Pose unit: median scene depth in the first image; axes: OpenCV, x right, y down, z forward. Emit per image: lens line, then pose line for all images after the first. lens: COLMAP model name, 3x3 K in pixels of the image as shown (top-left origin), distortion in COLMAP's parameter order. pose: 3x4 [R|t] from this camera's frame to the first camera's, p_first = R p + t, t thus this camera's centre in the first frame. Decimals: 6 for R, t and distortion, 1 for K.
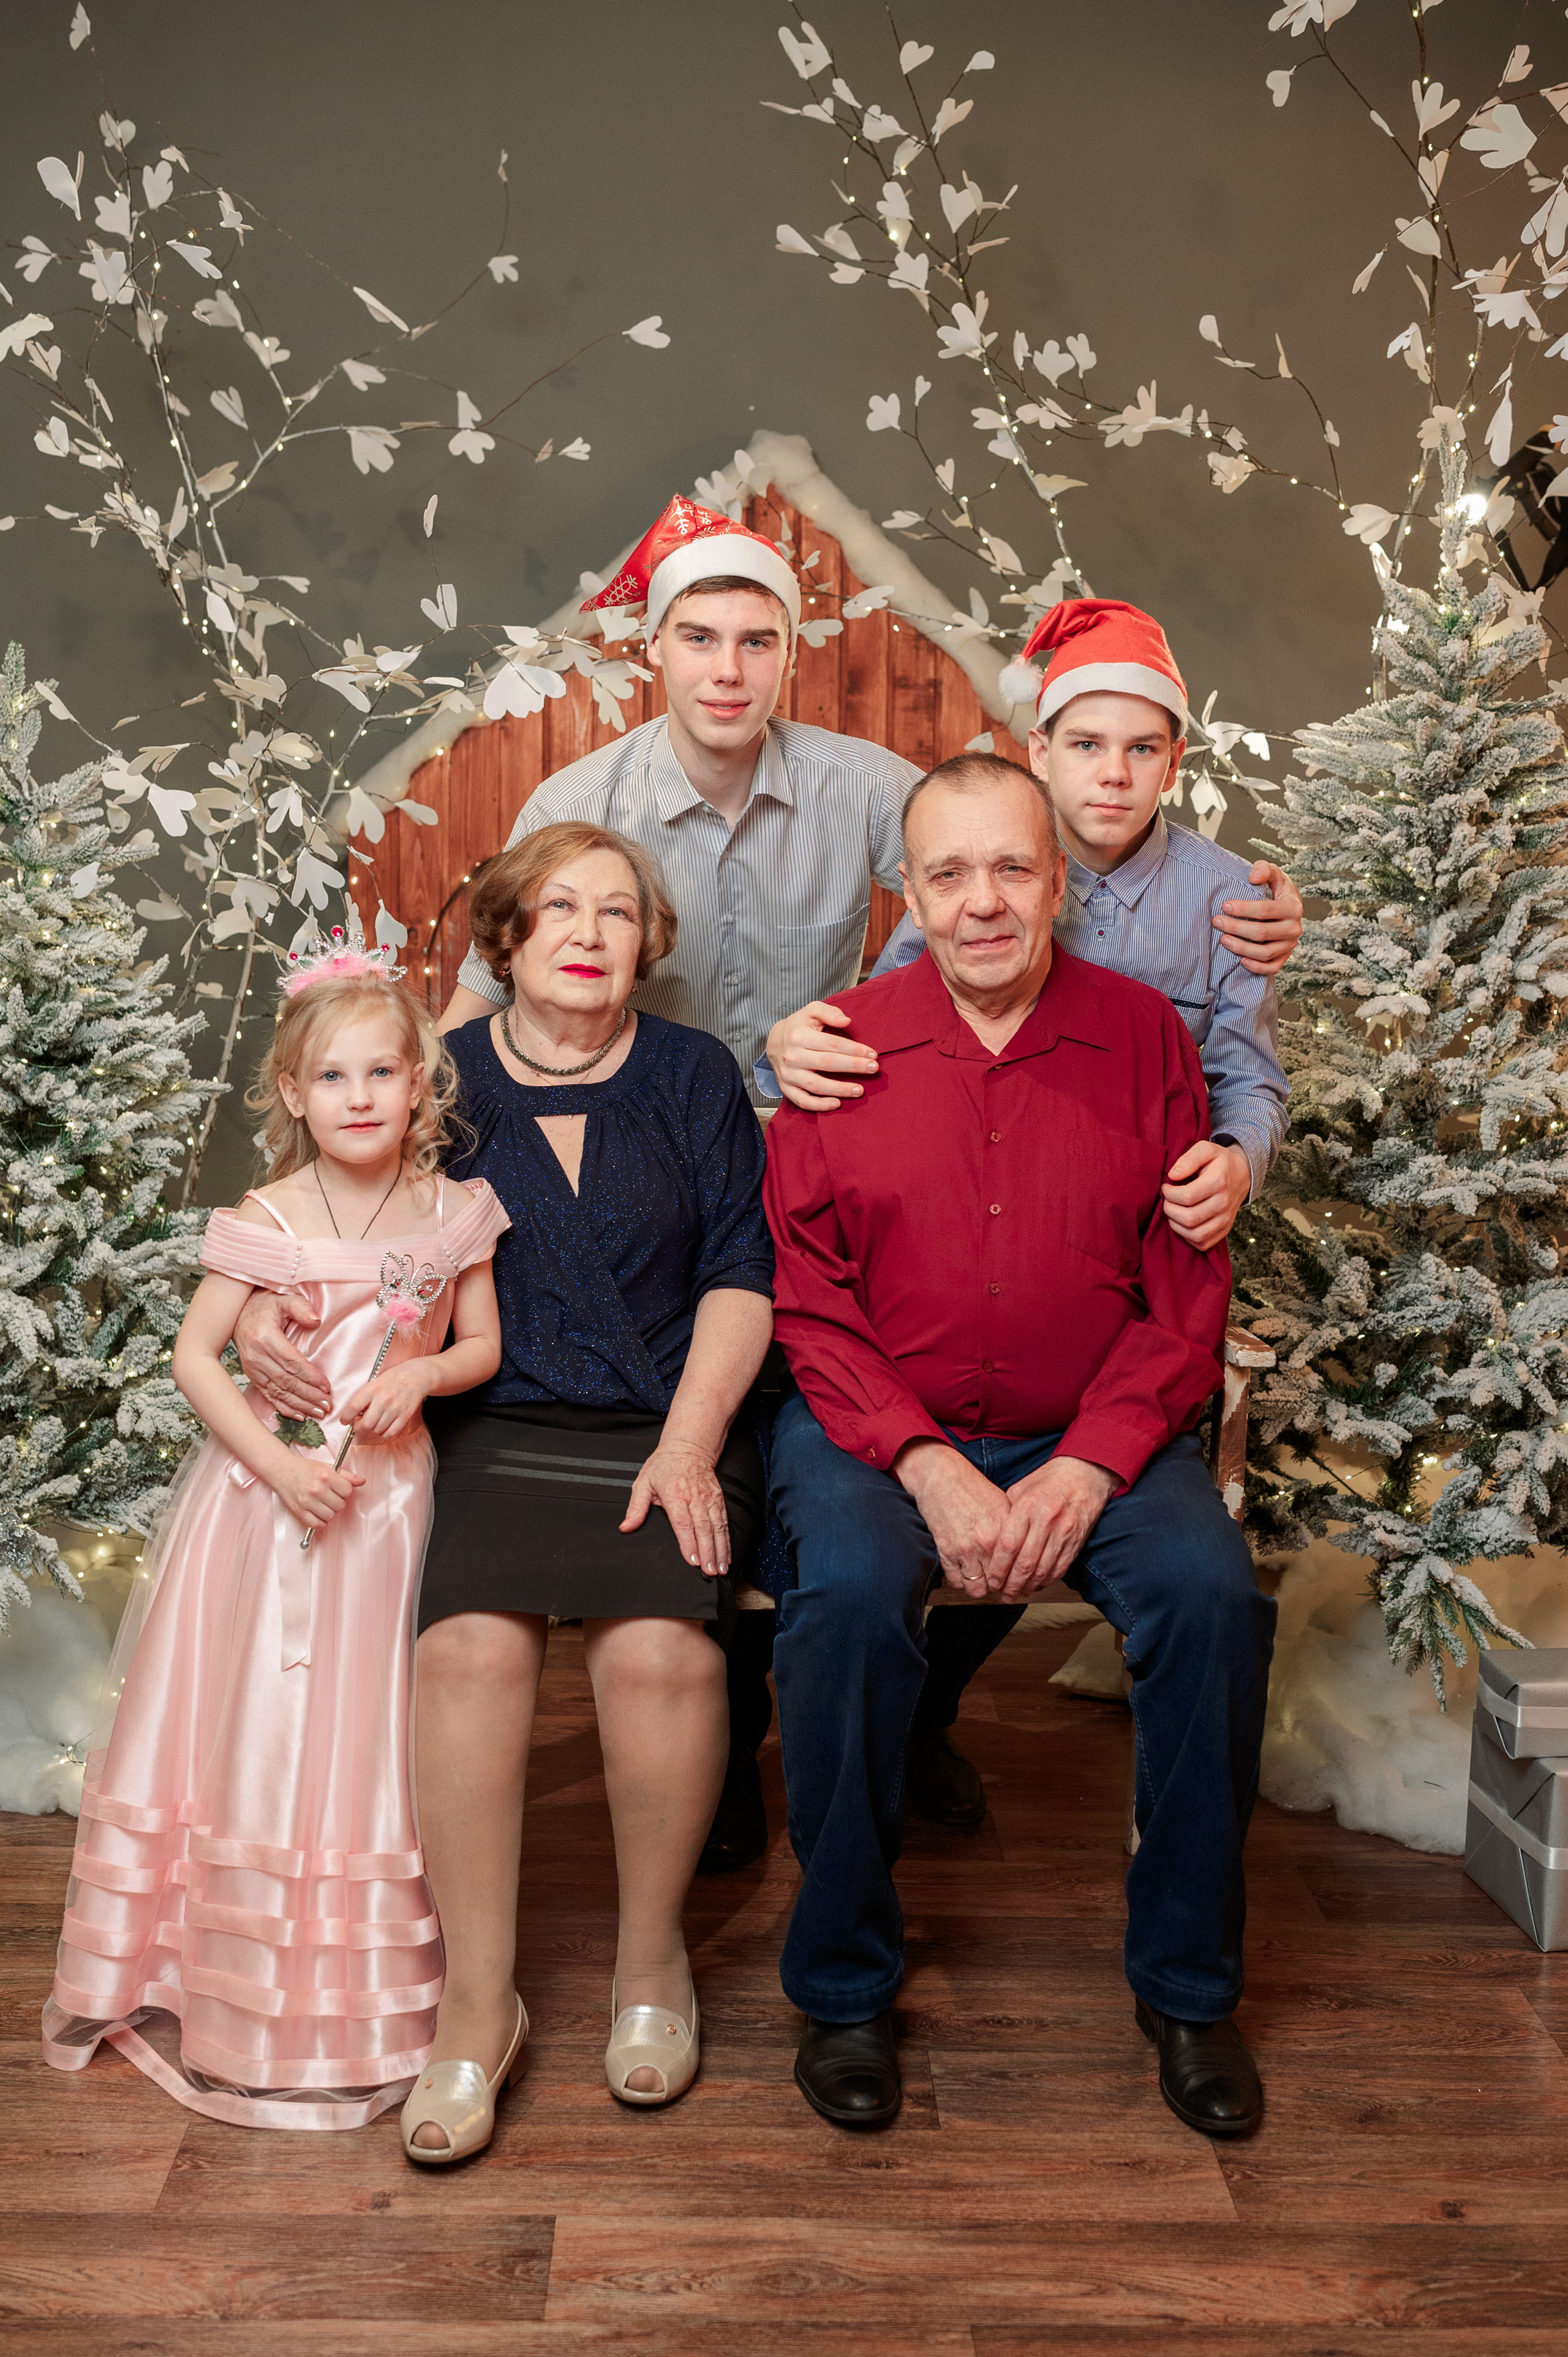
lens RADIAL K [[2386.5, 0, 805.2], [0, 2386.5, 1179.0], [0, 0, 1]] dist [-0.008055, 0.007280]
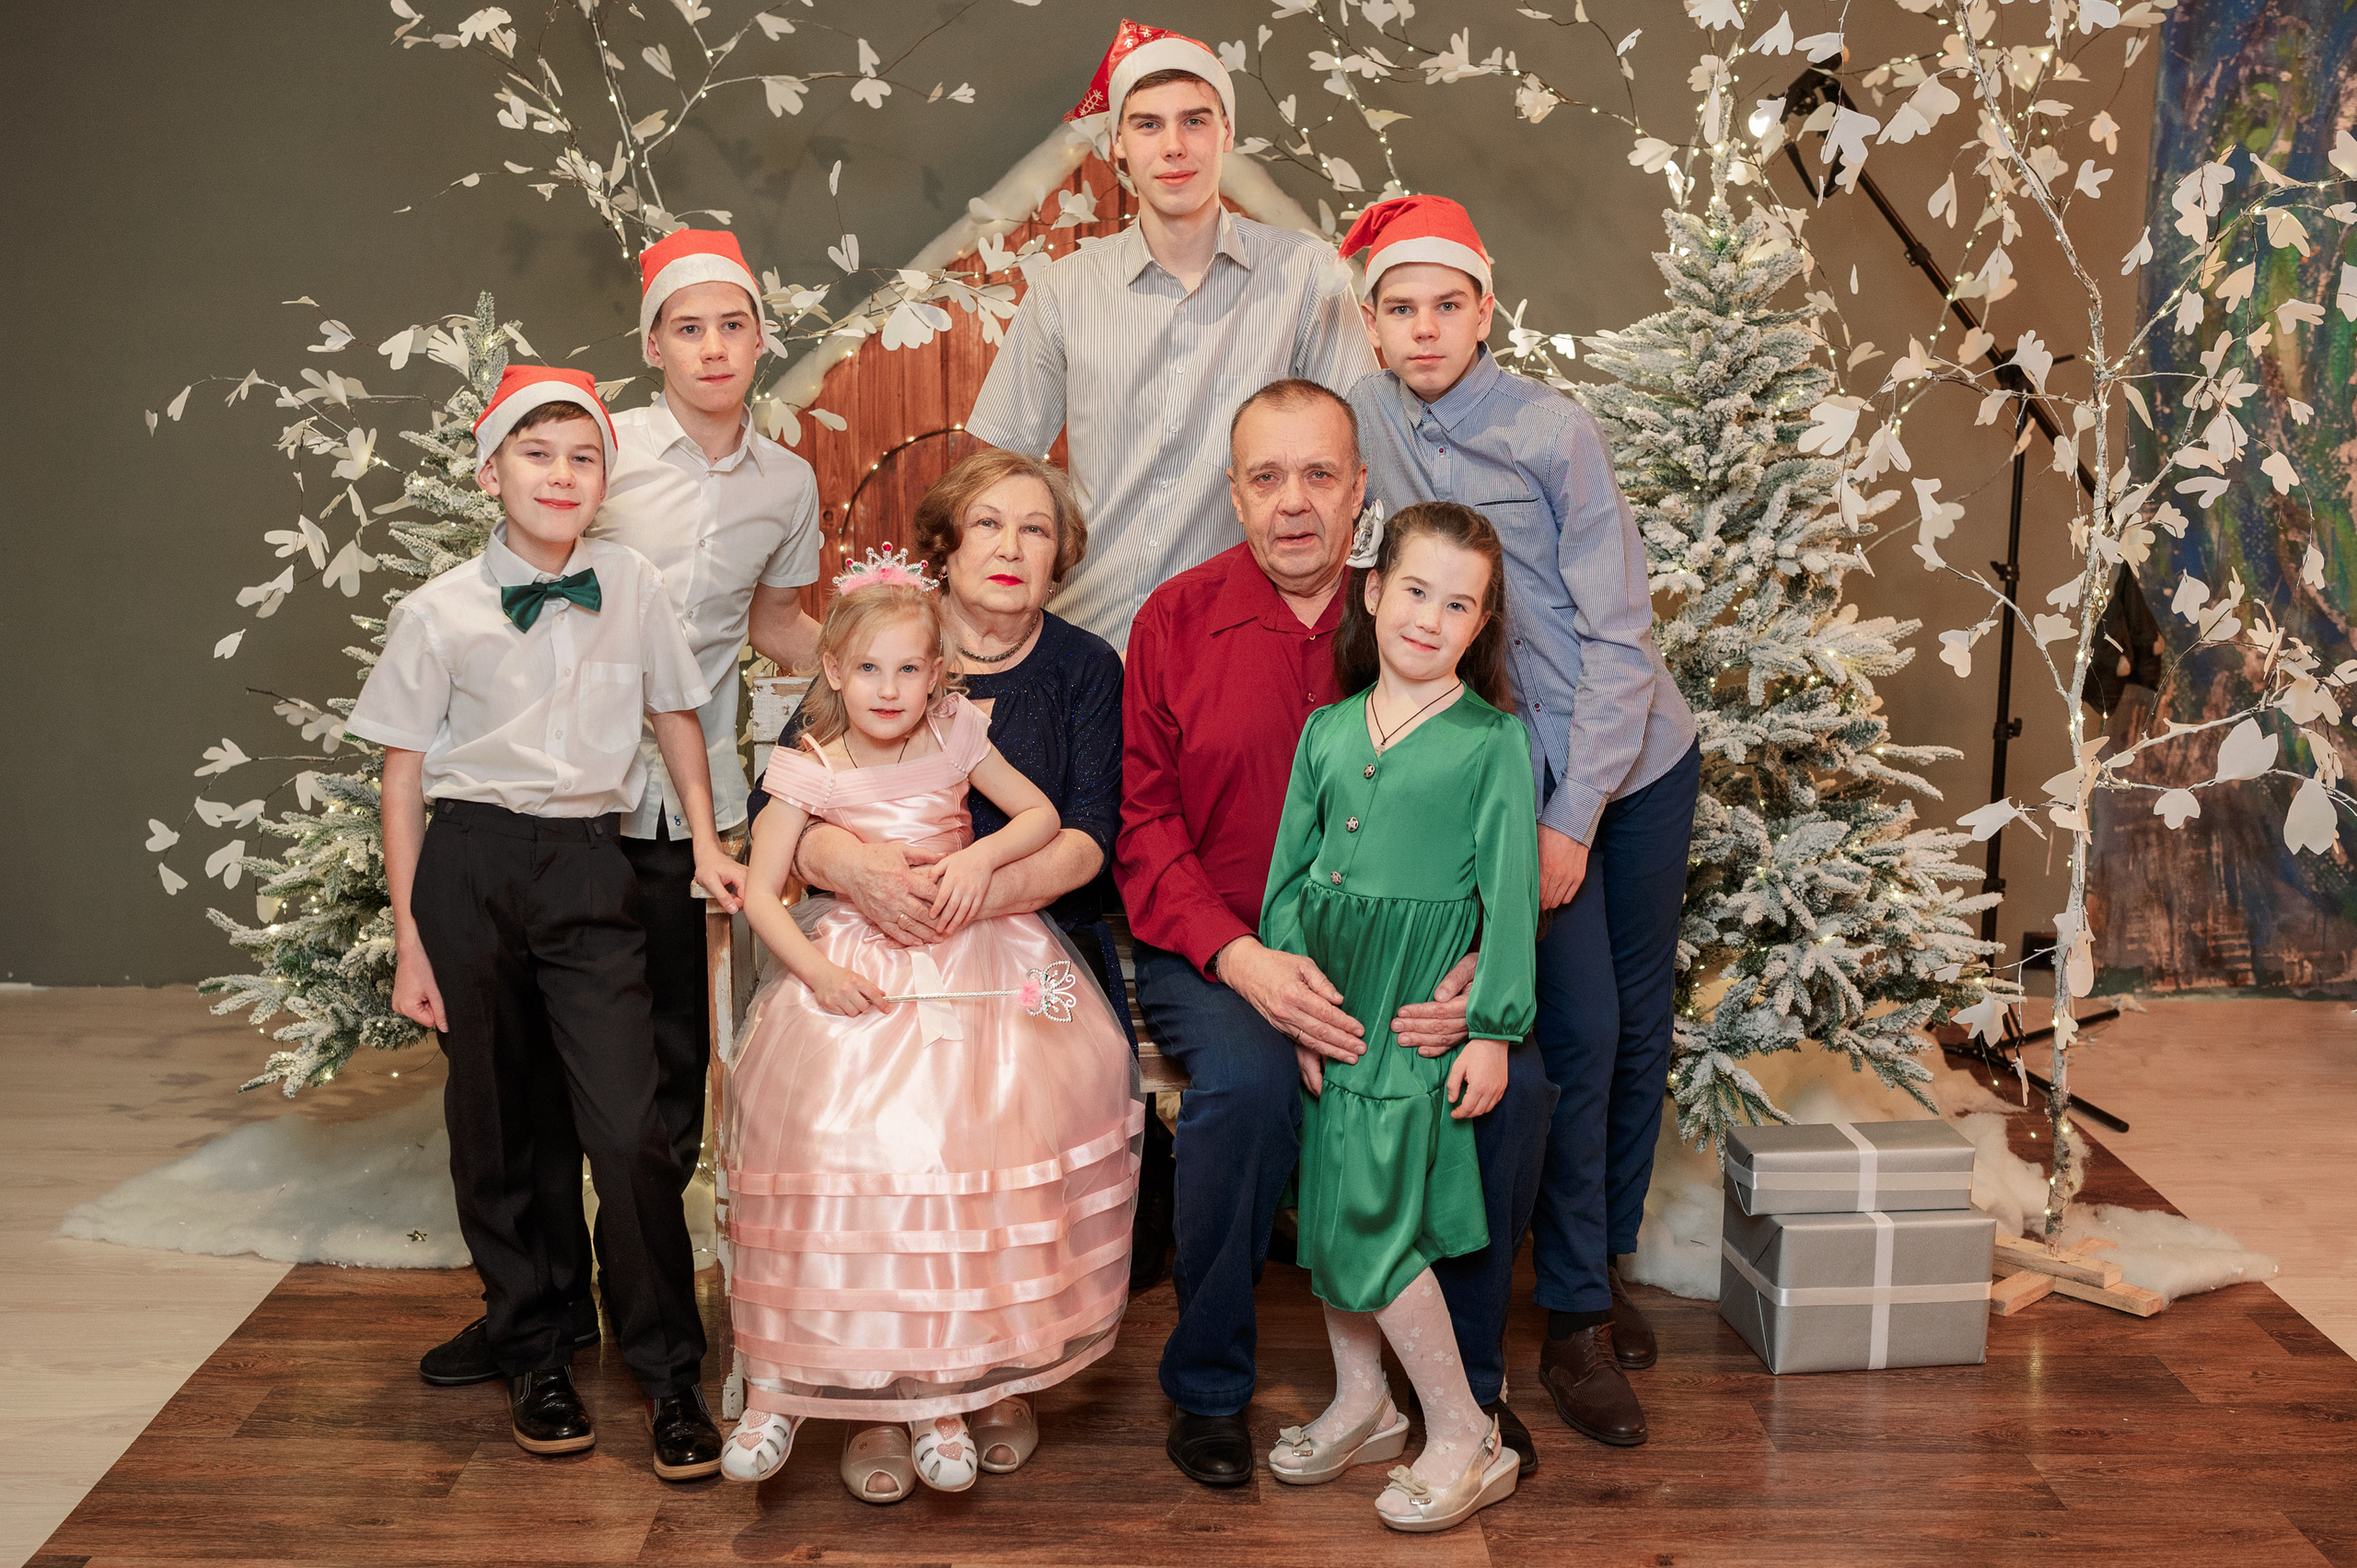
lens RADIAL K [[2428.4, 0, 1183.7], [0, 2428.4, 806.0], [0, 0, 1]] dist [-0.003323, -0.001015]
pose [[0.999636, -0.010784, -0.024717, 0.037596], [0.011815, 0.999050, 0.041953, -0.014671], [0.024241, -0.042230, 0.998814, -0.184837]]
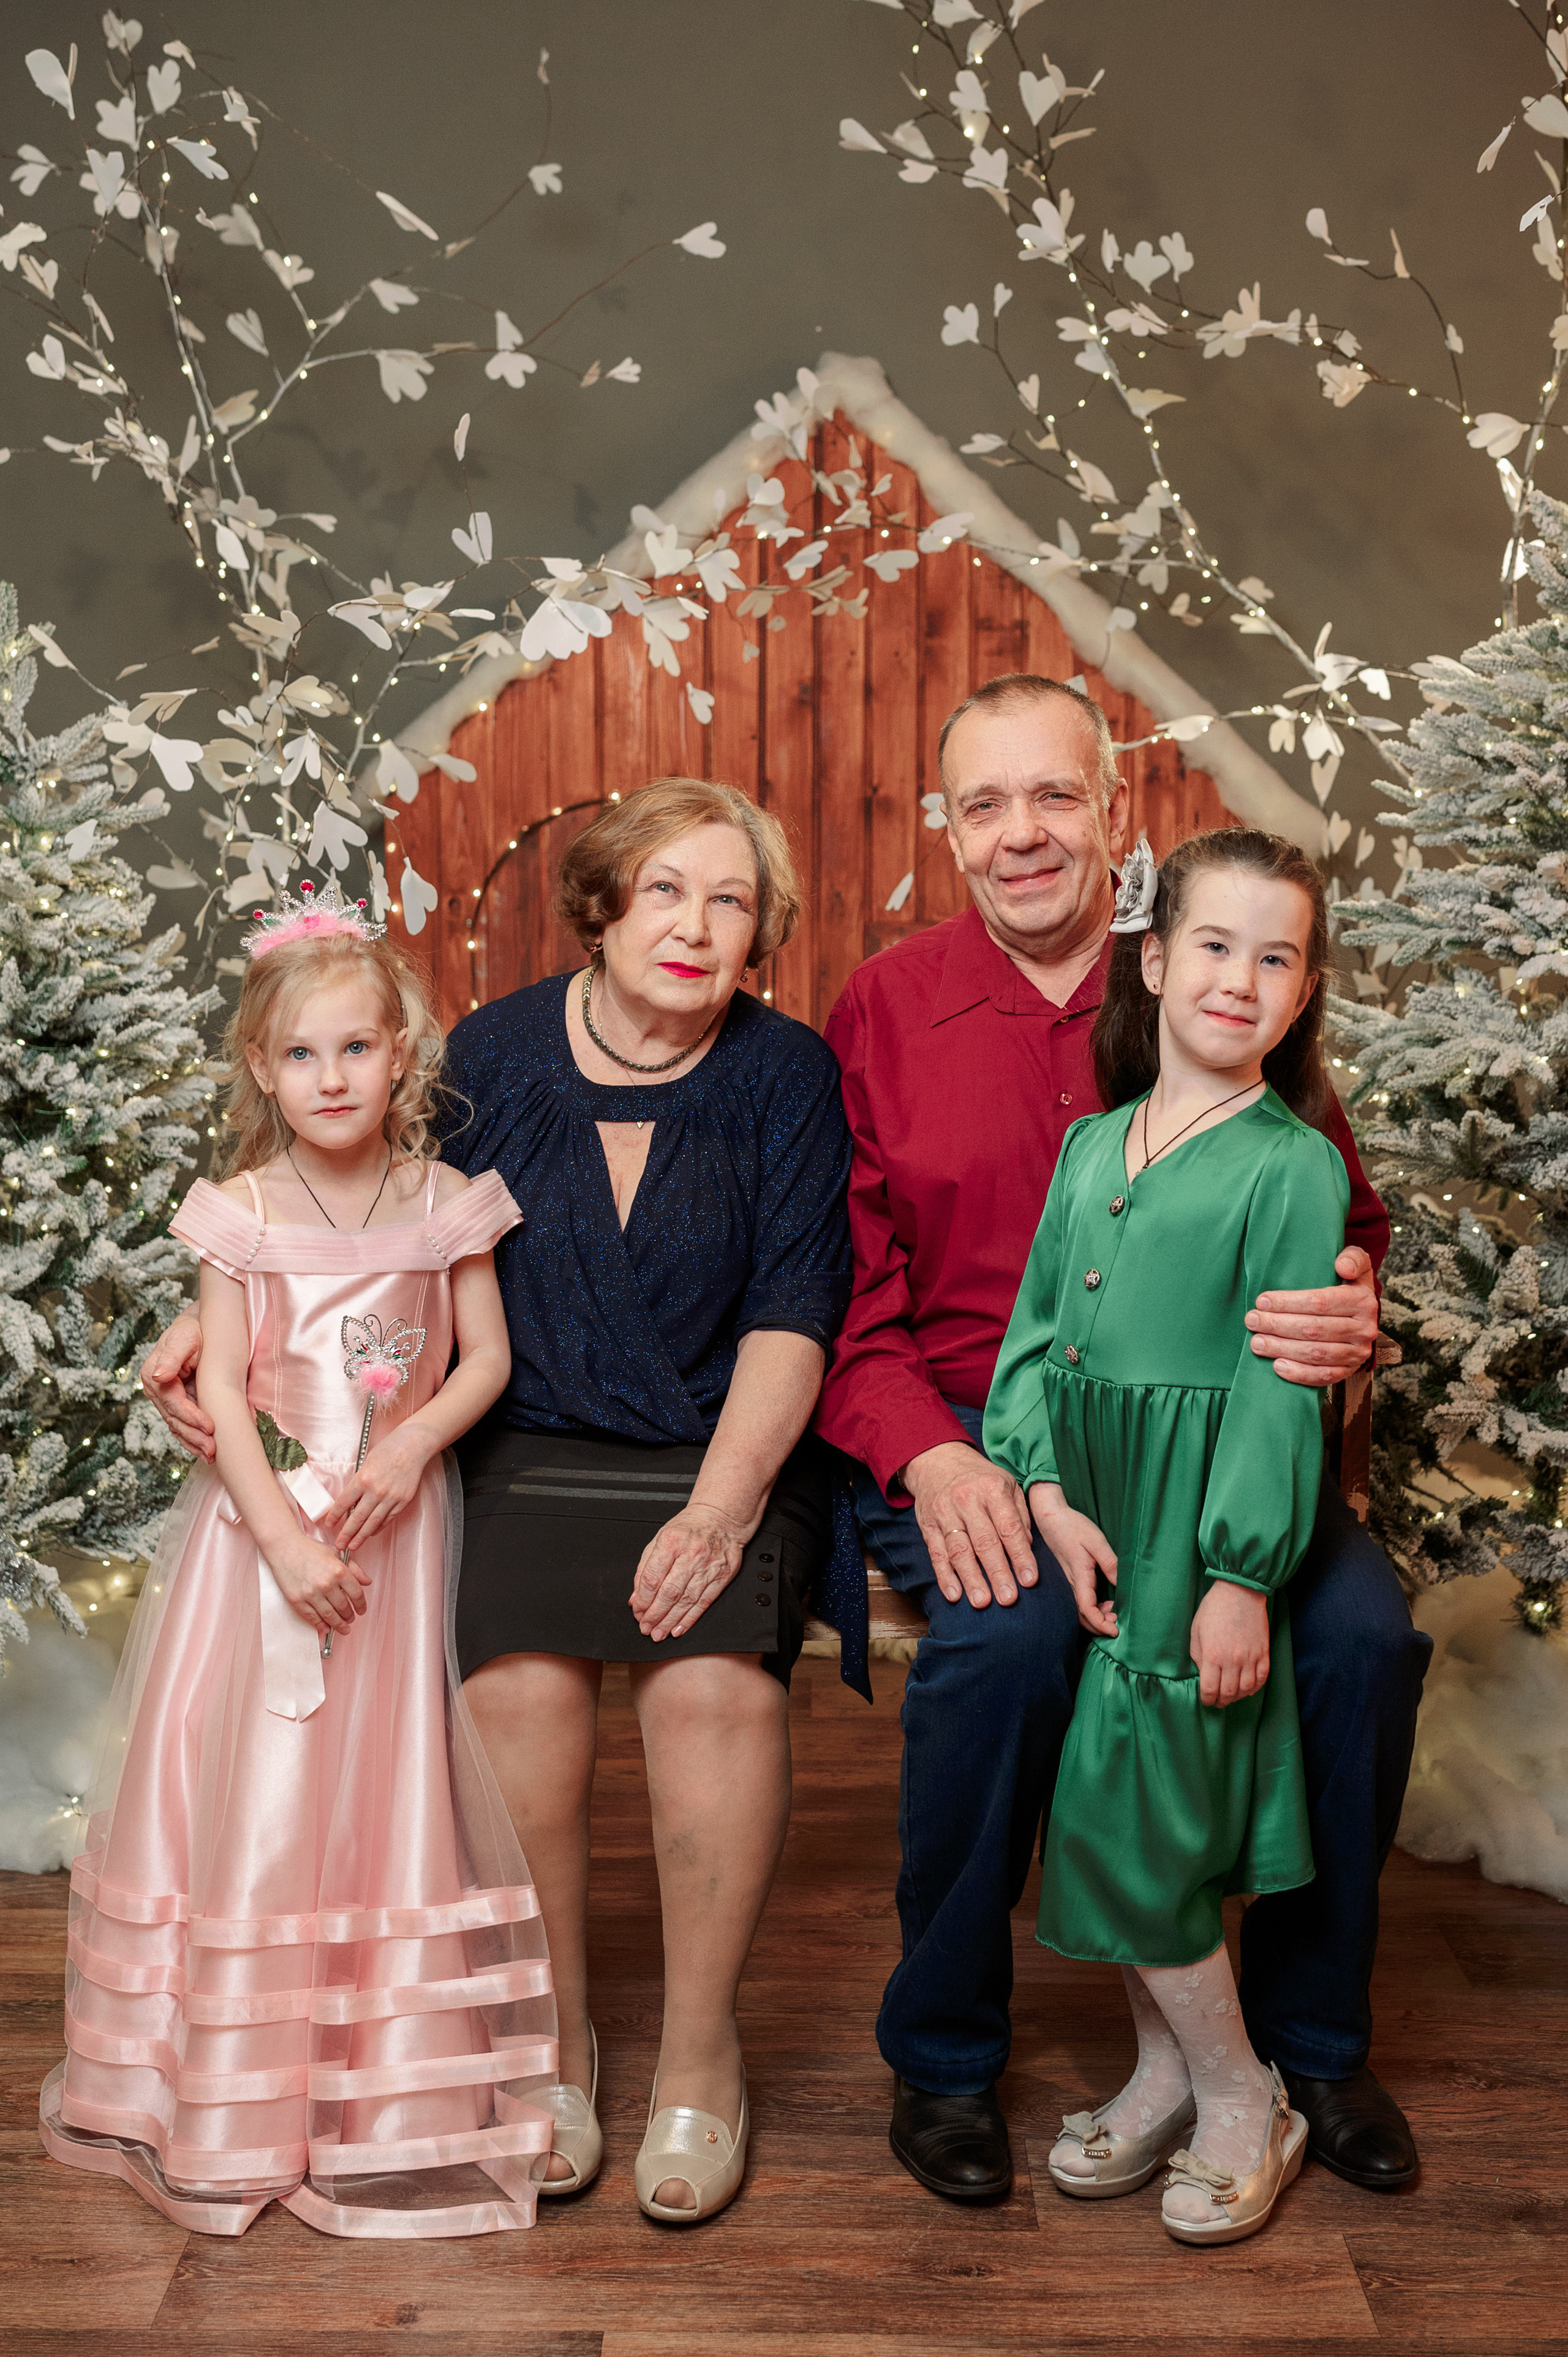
lens RADIAL K [[2518.0, 0, 847.0], [0, 2518.0, 1150.0], [0, 0, 1]] dist [-0.005666, -0.004083]
pose [[0.999734, -0.010509, -0.020523, 0.006356], [0.010267, 0.999877, -0.011853, 0.005768], [0.020645, 0.011639, 0.999719, 0.043462]]
